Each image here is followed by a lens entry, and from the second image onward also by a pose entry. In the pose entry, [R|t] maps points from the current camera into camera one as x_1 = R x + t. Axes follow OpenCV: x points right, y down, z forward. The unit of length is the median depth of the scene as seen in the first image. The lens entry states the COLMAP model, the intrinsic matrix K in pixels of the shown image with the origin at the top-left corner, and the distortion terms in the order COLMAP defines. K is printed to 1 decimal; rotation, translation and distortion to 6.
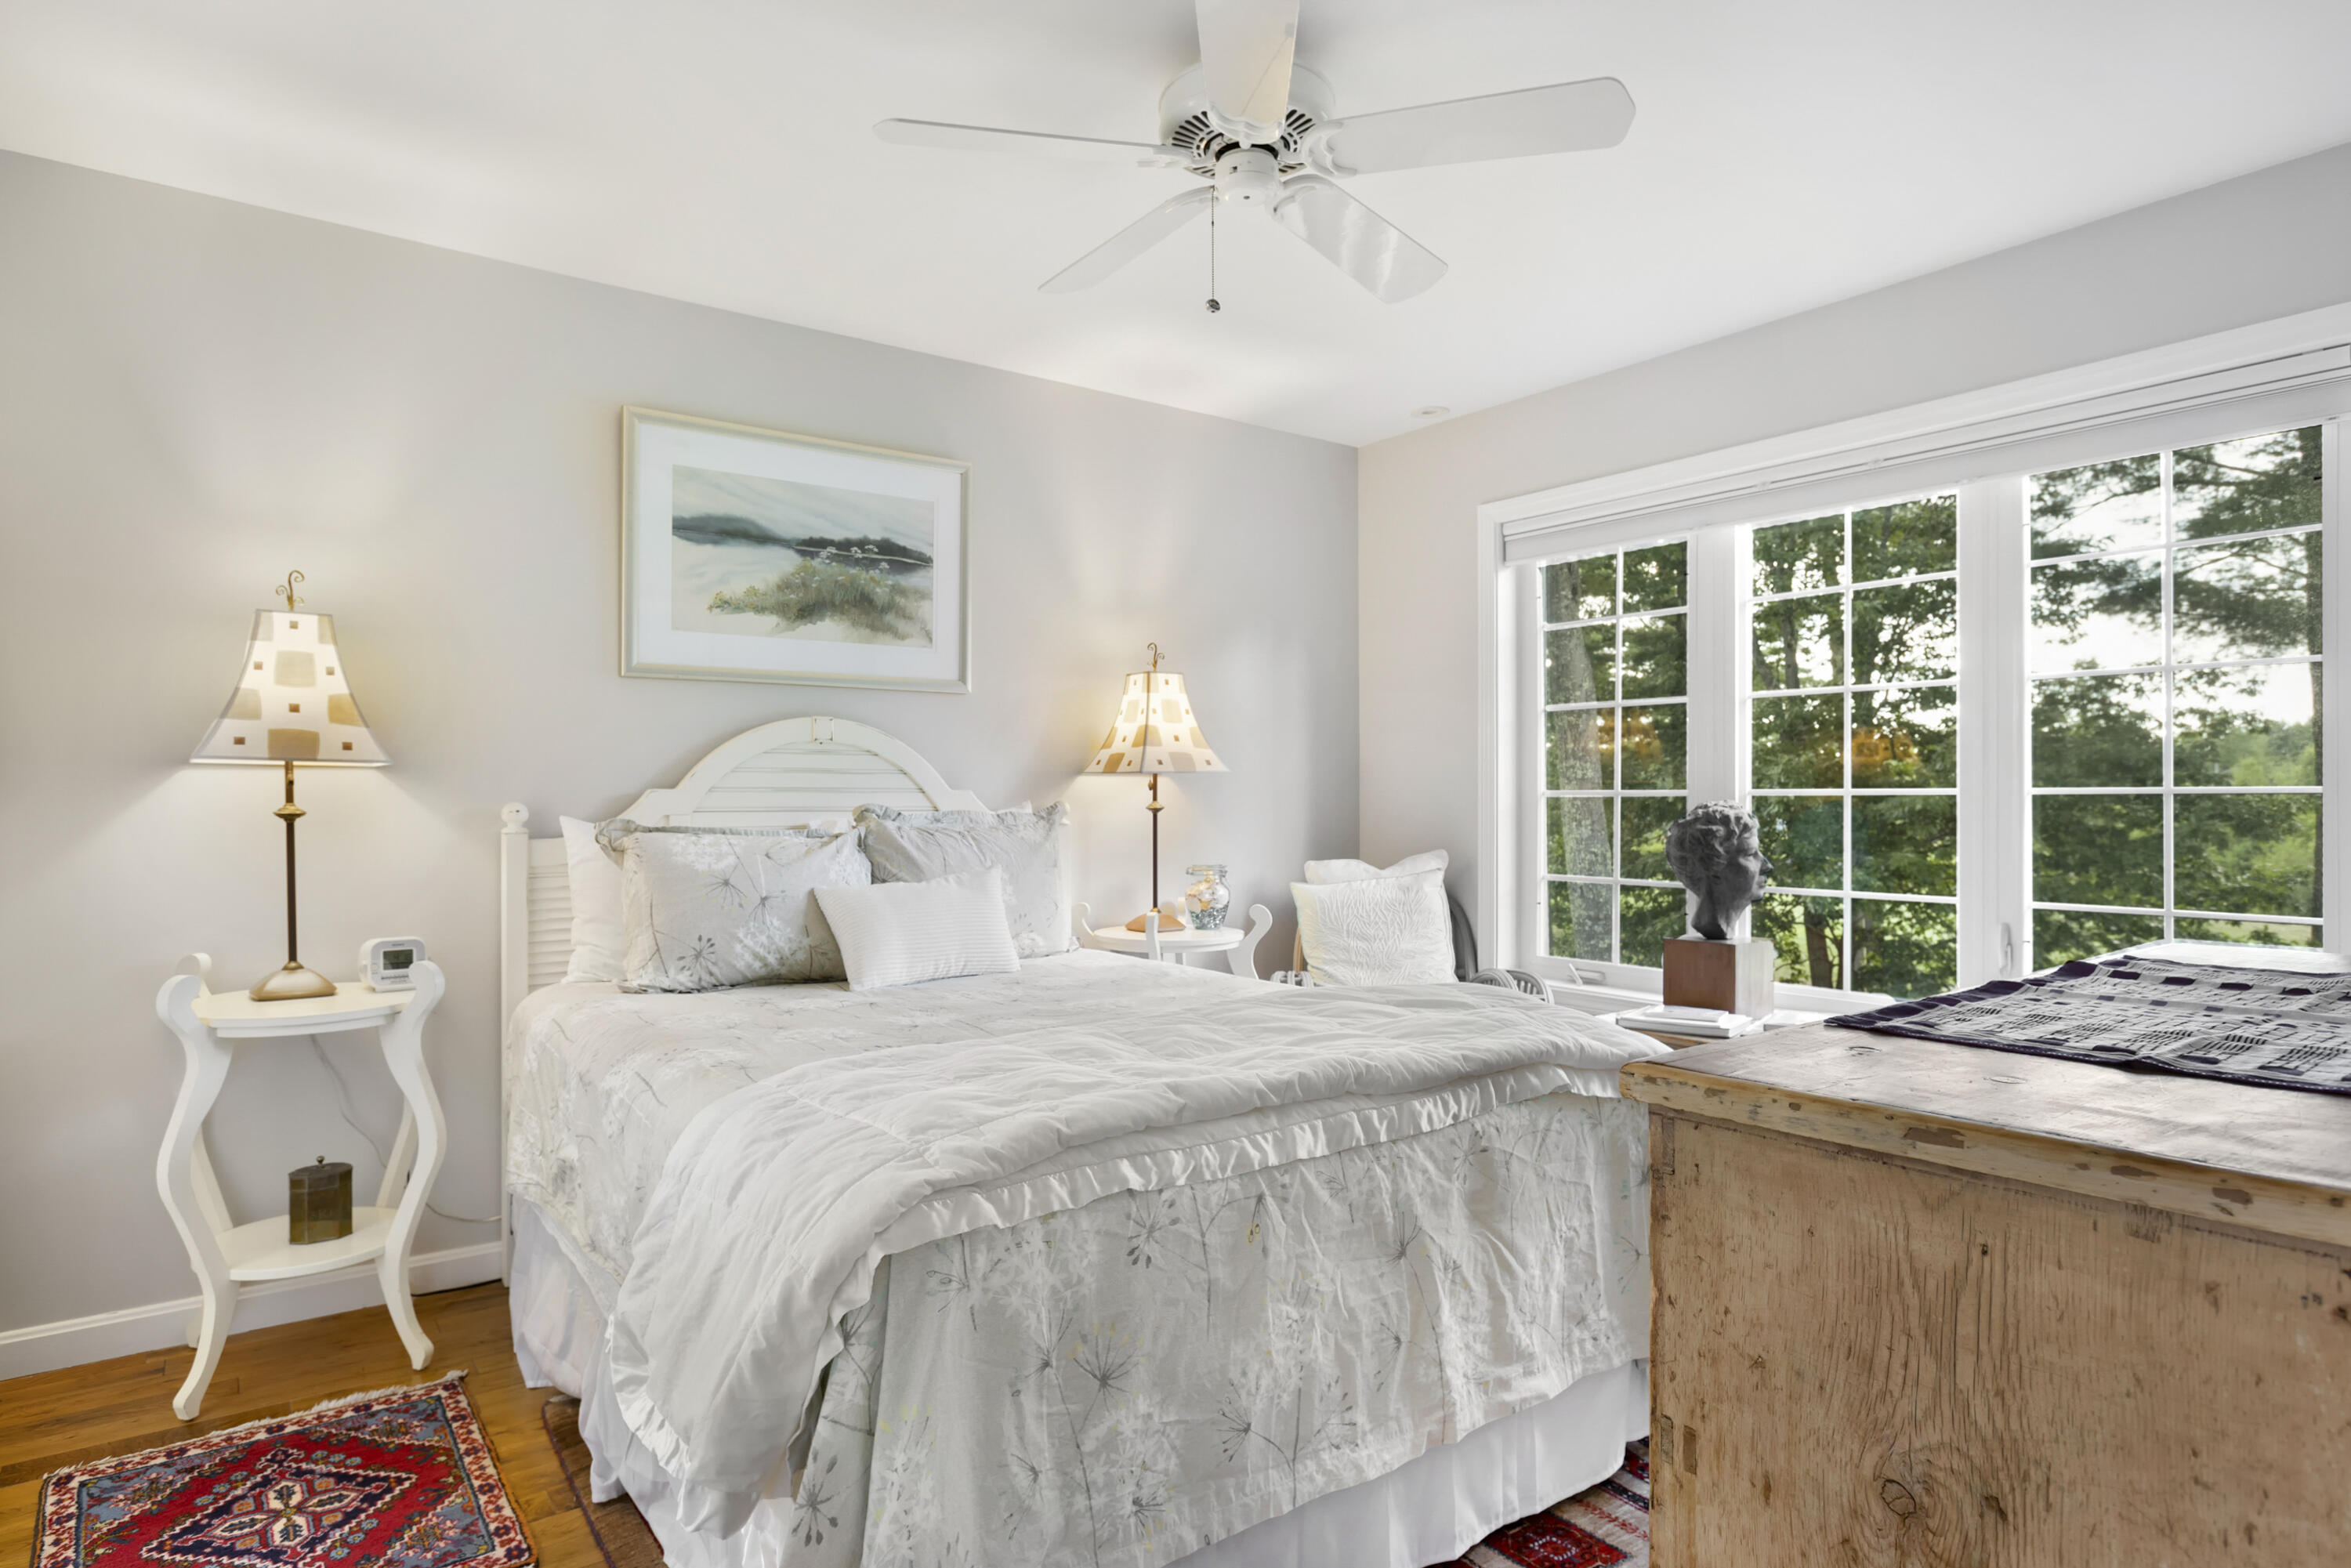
lens RADIAL K [[1280.0, 0, 1172.7], [0, 1280.0, 788.8], [0, 0, 1]] dist [0.000019, -0.000244]
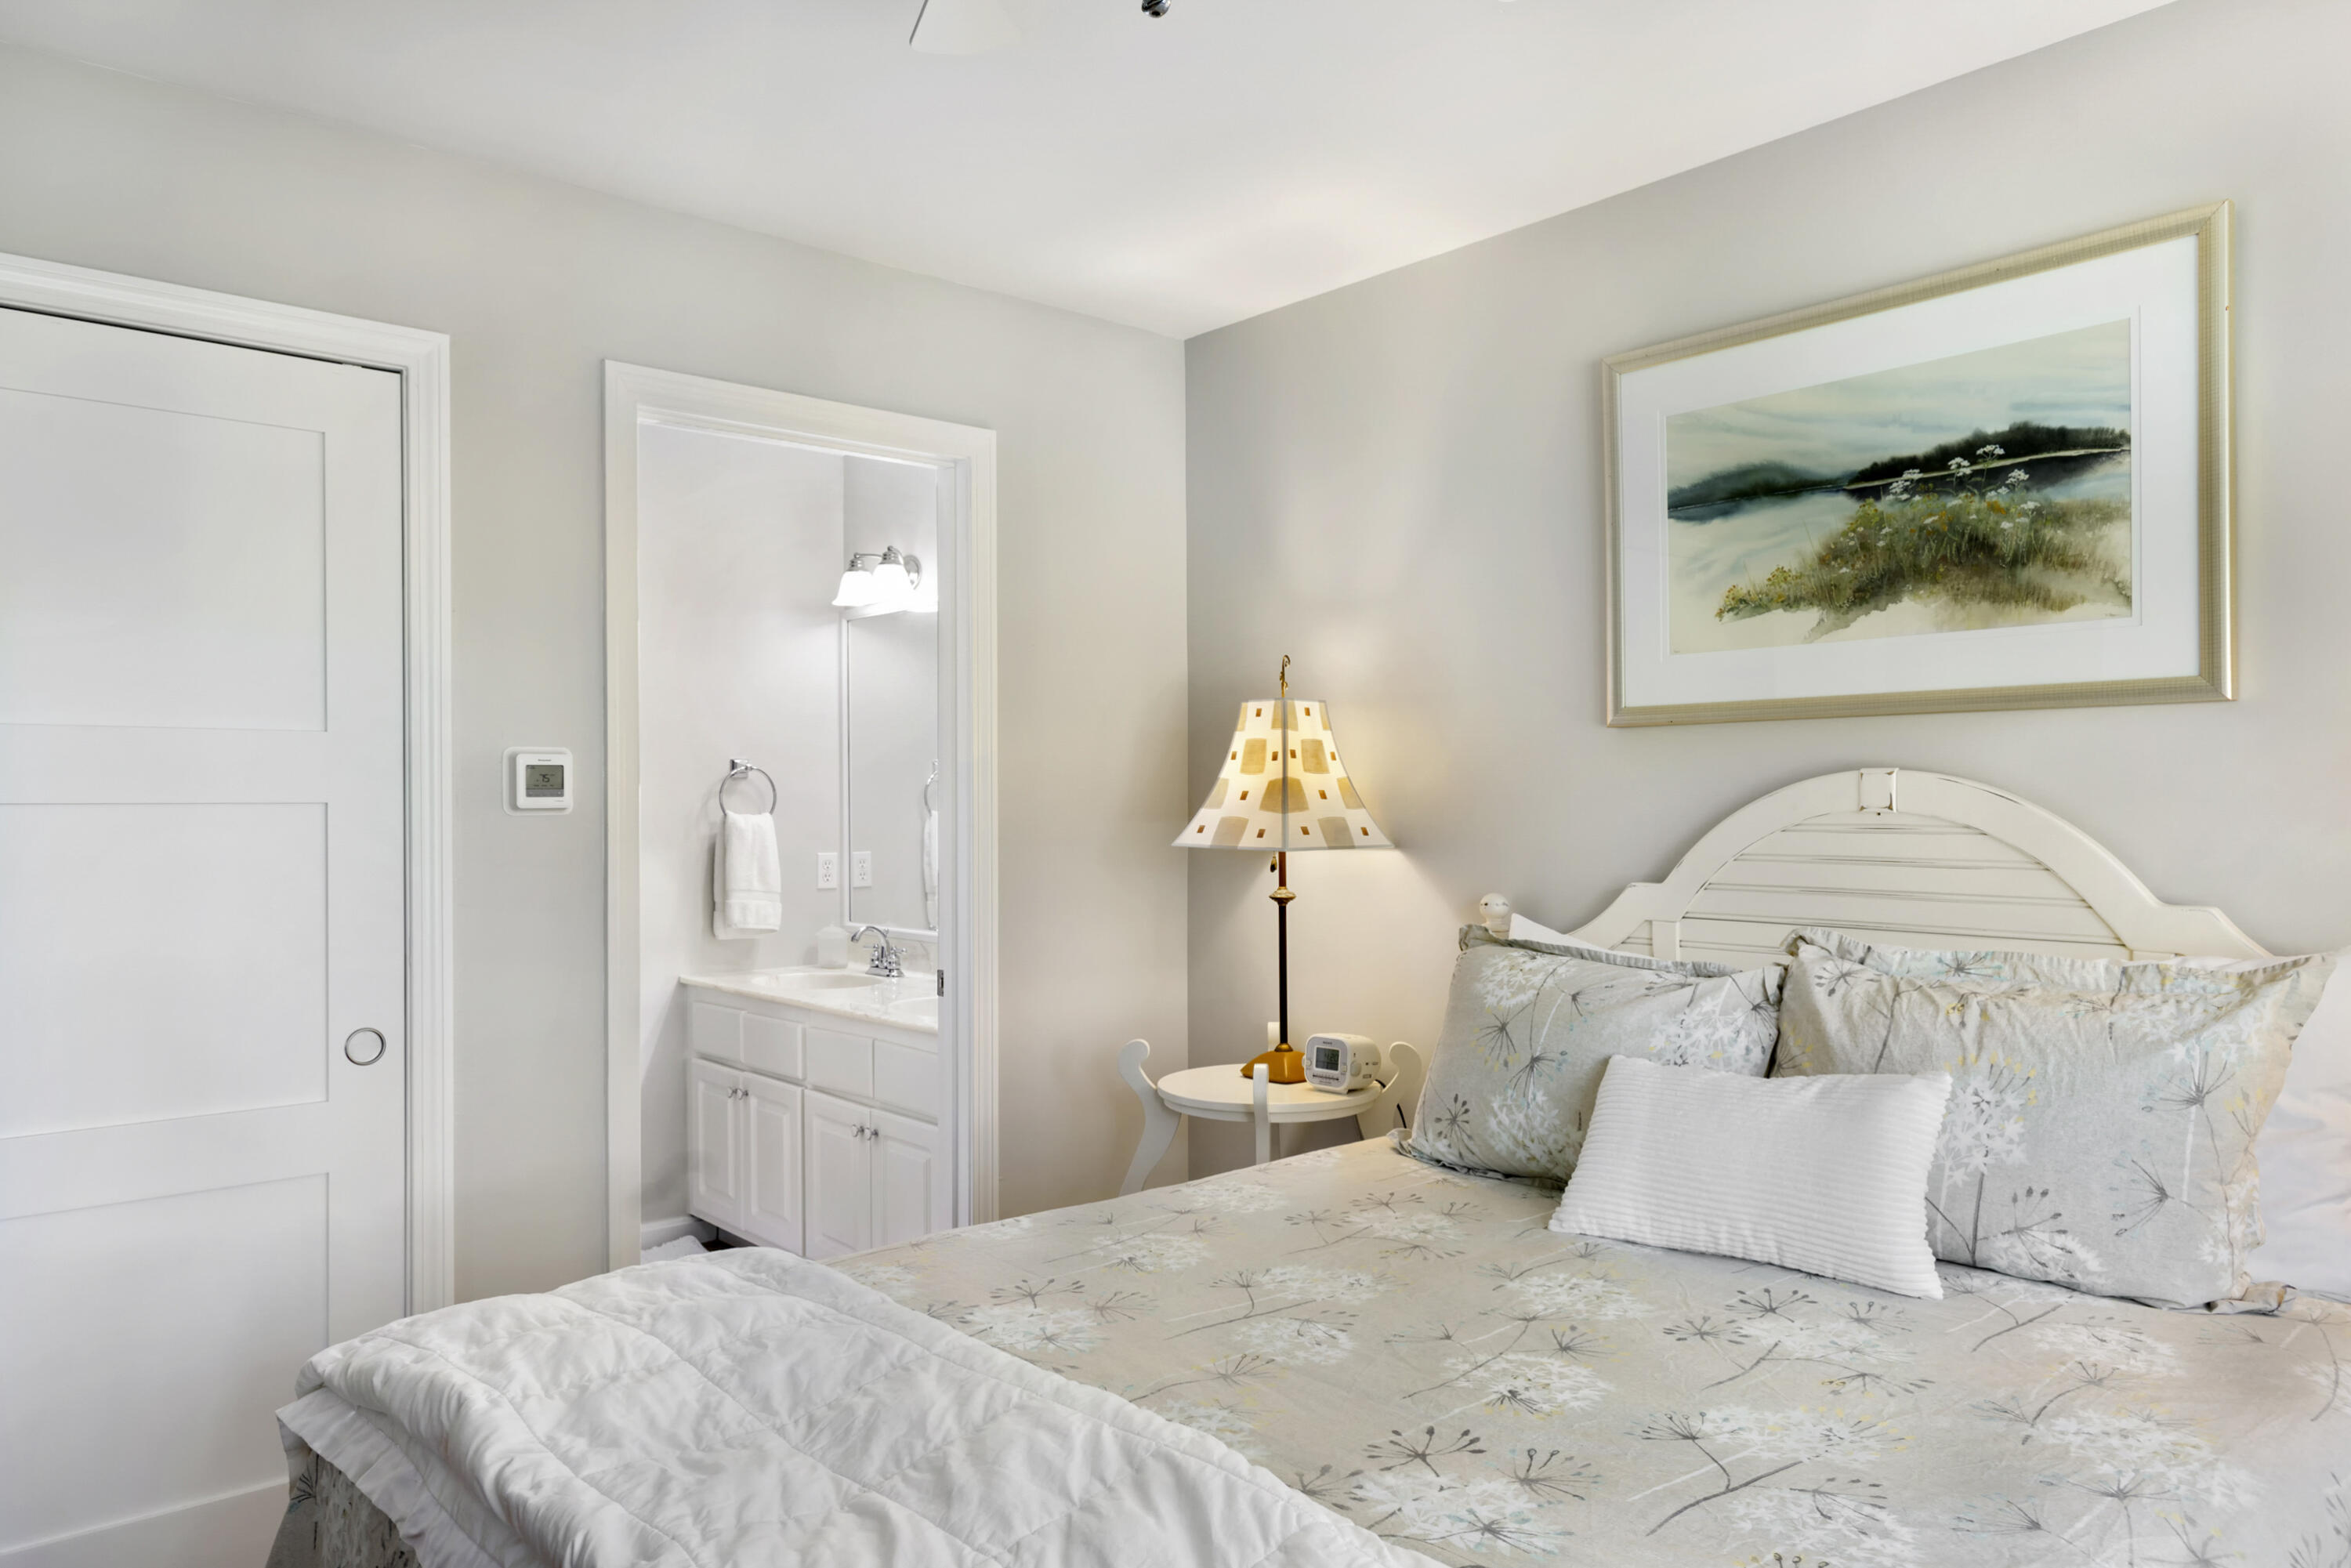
lens RADIAL K [[1646.8, 0, 1172.7], [0, 1646.8, 790.5], [0, 0, 1]] dist [0.000797, -0.000319]
pose [[0.056028, -0.000229, -0.998429, 0.455588], [0.009752, 0.999952, 0.000317, -0.049700], [0.998382, -0.009754, 0.056028, 0.635797]]
